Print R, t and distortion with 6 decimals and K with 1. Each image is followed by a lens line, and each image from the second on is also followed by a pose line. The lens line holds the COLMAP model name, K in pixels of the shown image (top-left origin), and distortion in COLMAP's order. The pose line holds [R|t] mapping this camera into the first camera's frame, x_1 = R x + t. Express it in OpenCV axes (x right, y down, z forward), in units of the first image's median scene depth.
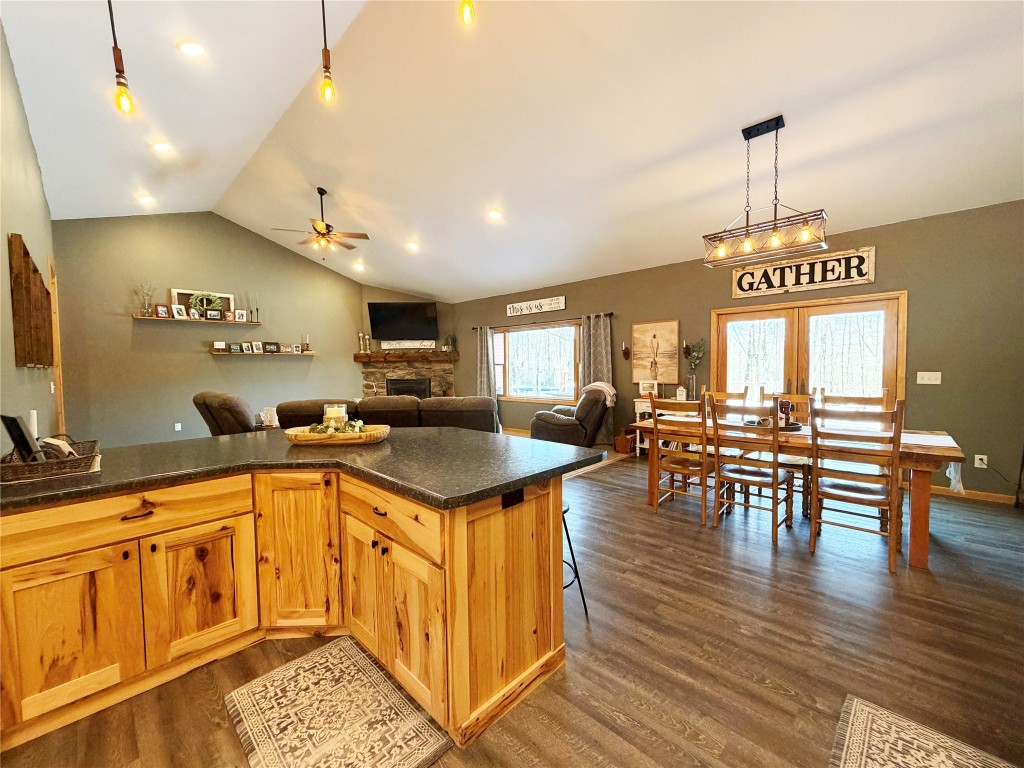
lens RADIAL K [[410.1, 0, 512.5], [0, 410.1, 384.0], [0, 0, 1]] dist [-0.001324, -0.000865]
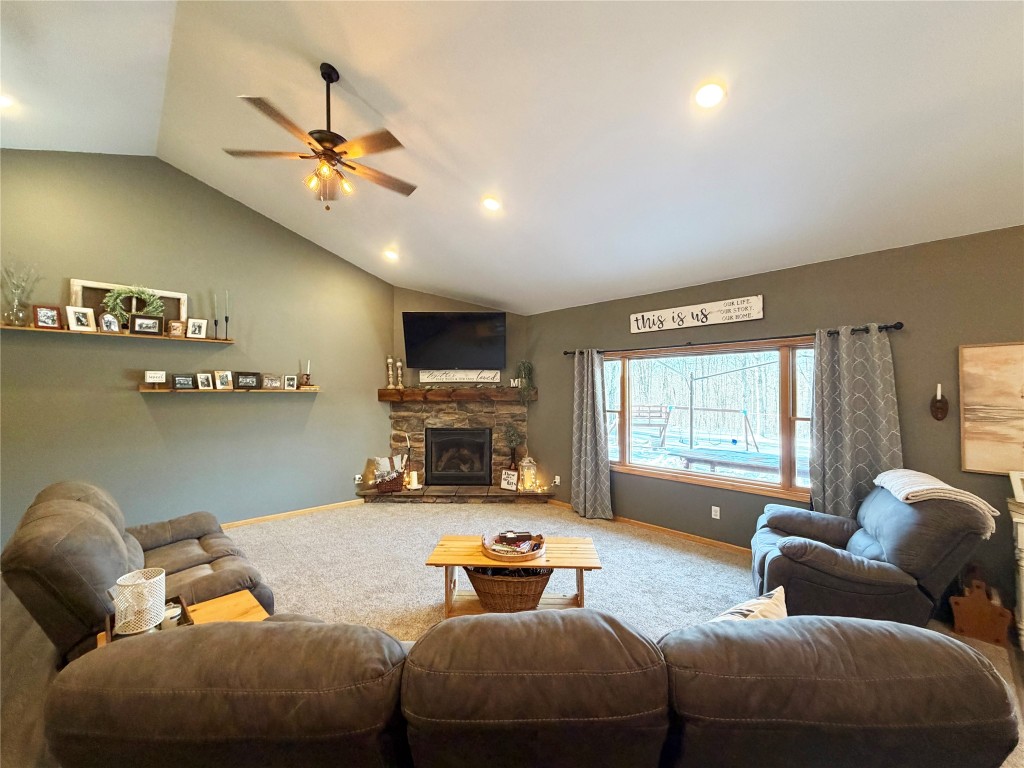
lens RADIAL K [[410.1, 0, 511.8], [0, 410.1, 386.6], [0, 0, 1]] dist [-0.001324, -0.000865]
pose [[0.998928, 0.012355, -0.044617, -0.162203], [-0.014763, 0.998429, -0.054059, -0.051692], [0.043879, 0.054660, 0.997540, 0.396792]]
